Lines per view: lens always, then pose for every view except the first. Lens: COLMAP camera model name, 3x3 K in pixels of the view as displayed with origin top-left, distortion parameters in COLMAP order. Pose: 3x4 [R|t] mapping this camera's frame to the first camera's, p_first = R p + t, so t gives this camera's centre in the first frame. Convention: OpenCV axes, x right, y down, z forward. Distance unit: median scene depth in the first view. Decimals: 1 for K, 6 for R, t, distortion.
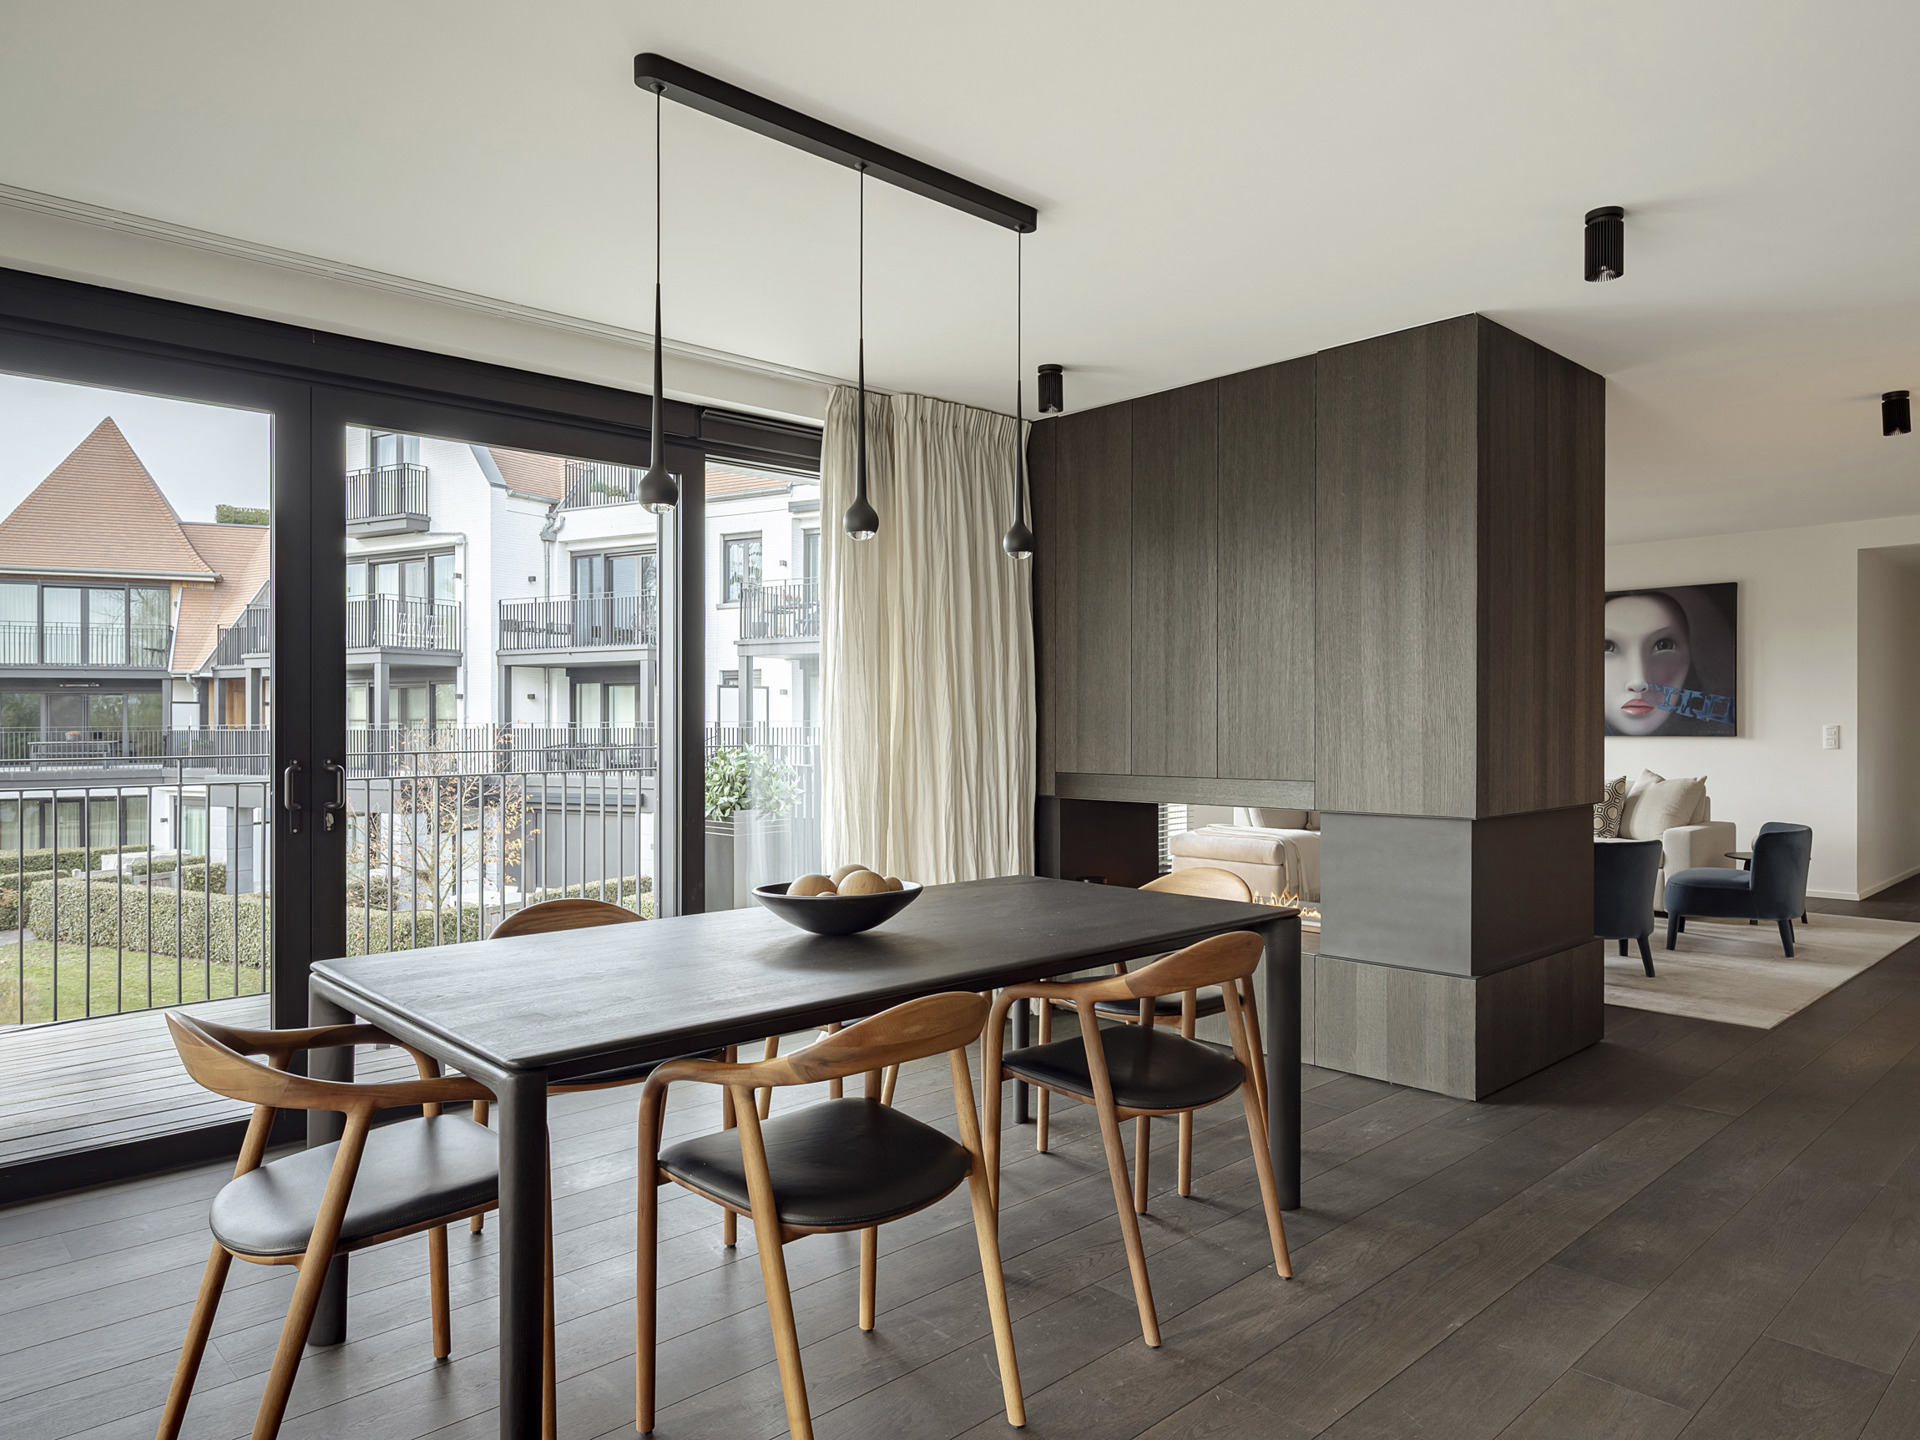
lens RADIAL K [[1234.6, 0, 970.1], [0, 1234.6, 711.5], [0, 0, 1]] dist [-0.021479, 0.004618]
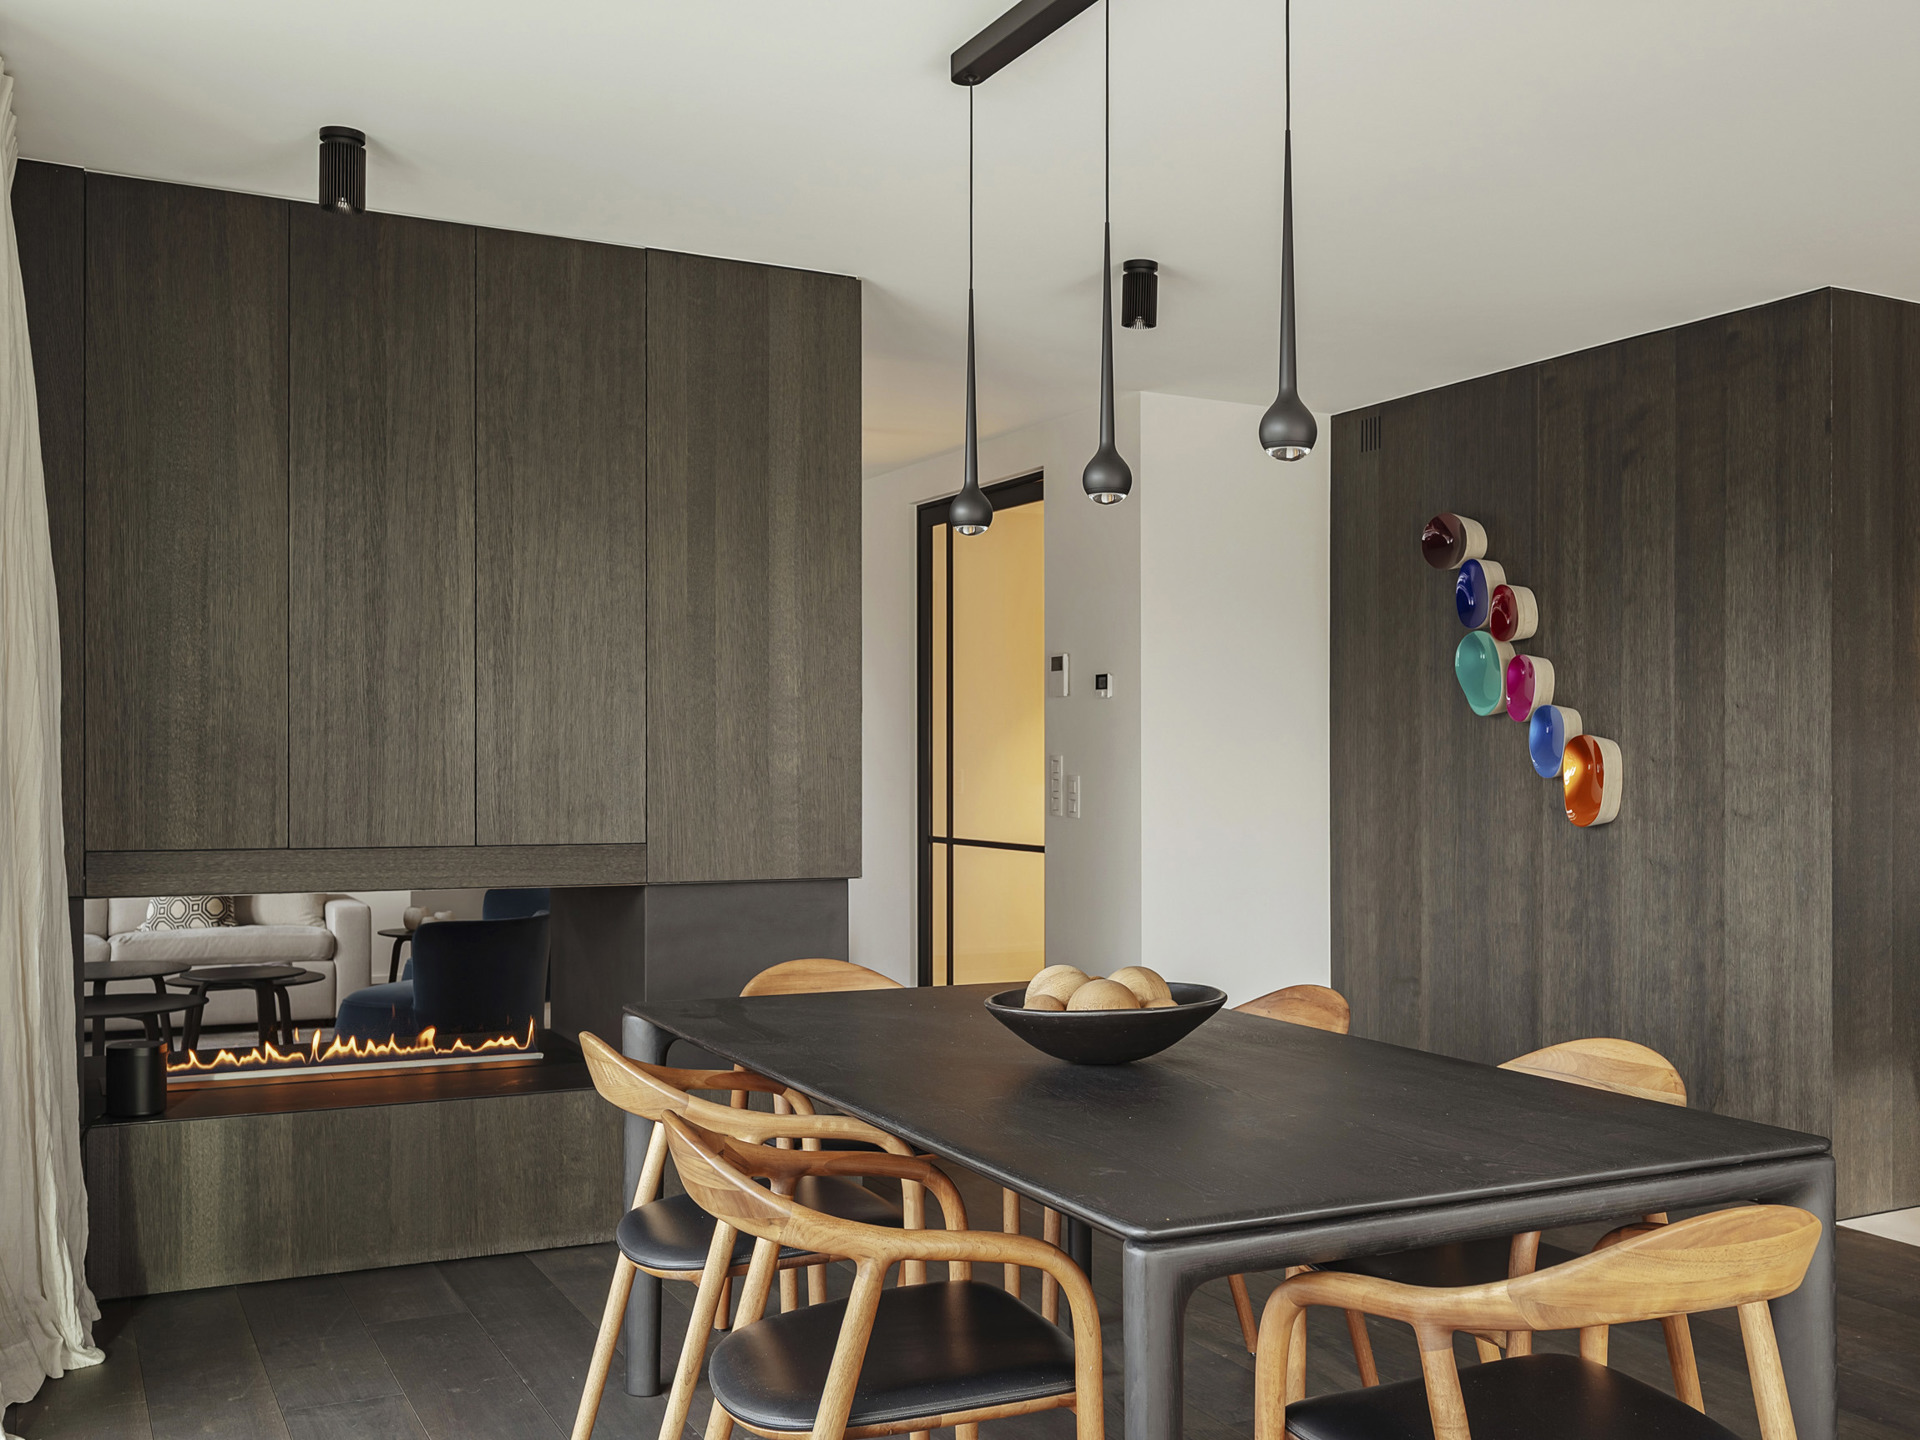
lens RADIAL K [[1862.9, 0, 958.9], [0, 1862.9, 732.3], [0, 0, 1]] dist [-0.024511, 0.000000]
pose [[0.248051, 0.021427, 0.968510, -0.654153], [-0.012360, 0.999744, -0.018953, 0.009625], [-0.968668, -0.007269, 0.248252, 0.493340]]
